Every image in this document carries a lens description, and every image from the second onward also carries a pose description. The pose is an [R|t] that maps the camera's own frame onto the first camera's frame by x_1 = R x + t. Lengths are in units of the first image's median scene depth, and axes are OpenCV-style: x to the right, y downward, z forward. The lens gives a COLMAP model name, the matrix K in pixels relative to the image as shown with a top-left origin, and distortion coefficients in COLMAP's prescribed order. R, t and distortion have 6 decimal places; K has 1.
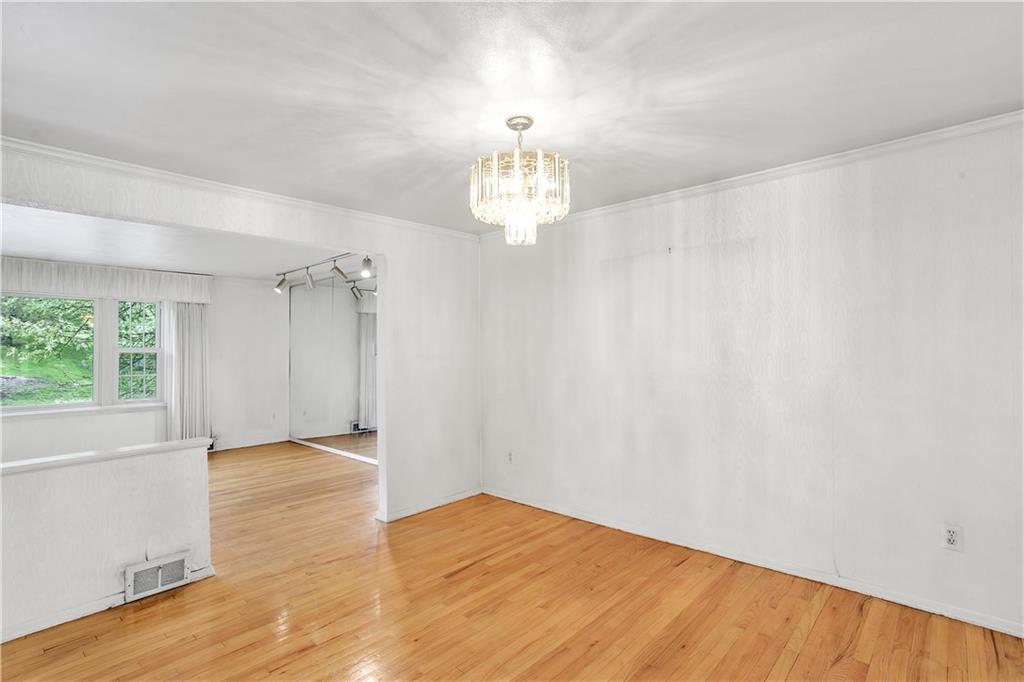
lens RADIAL K [[514.1, 0, 515.6], [0, 514.1, 341.1], [0, 0, 1]] dist [-0.066240, 0.044550]
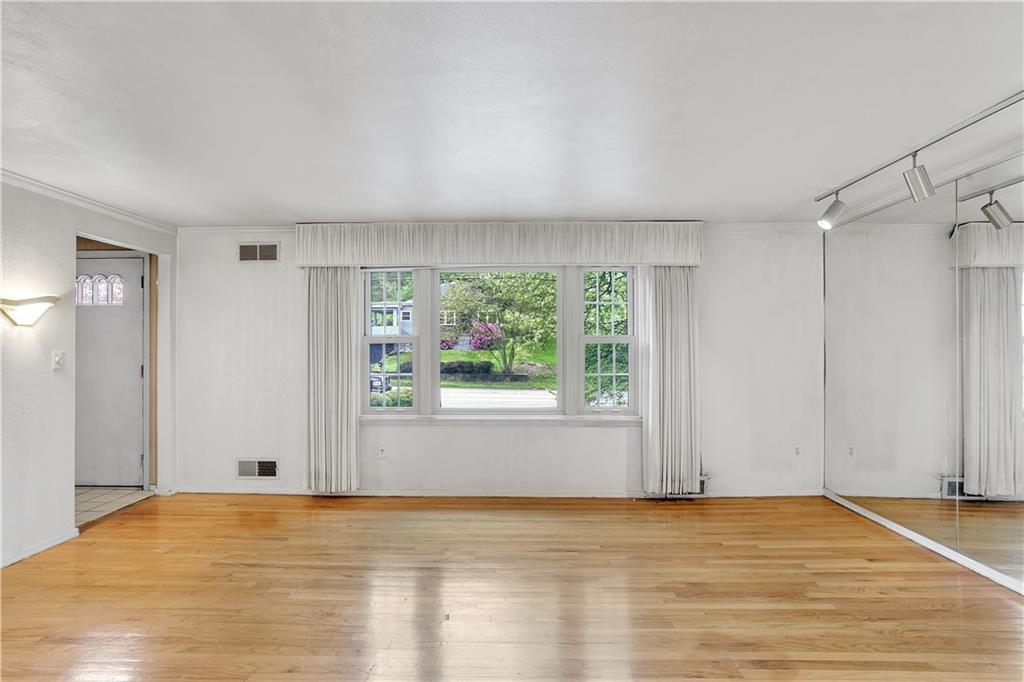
lens RADIAL K [[514.1, 0, 515.6], [0, 514.1, 341.1], [0, 0, 1]] dist [-0.066240, 0.044550]
pose [[0.672913, 0.000138, -0.739722, -0.293328], [0.007882, 0.999942, 0.007357, 0.014149], [0.739680, -0.010781, 0.672873, 0.404720]]
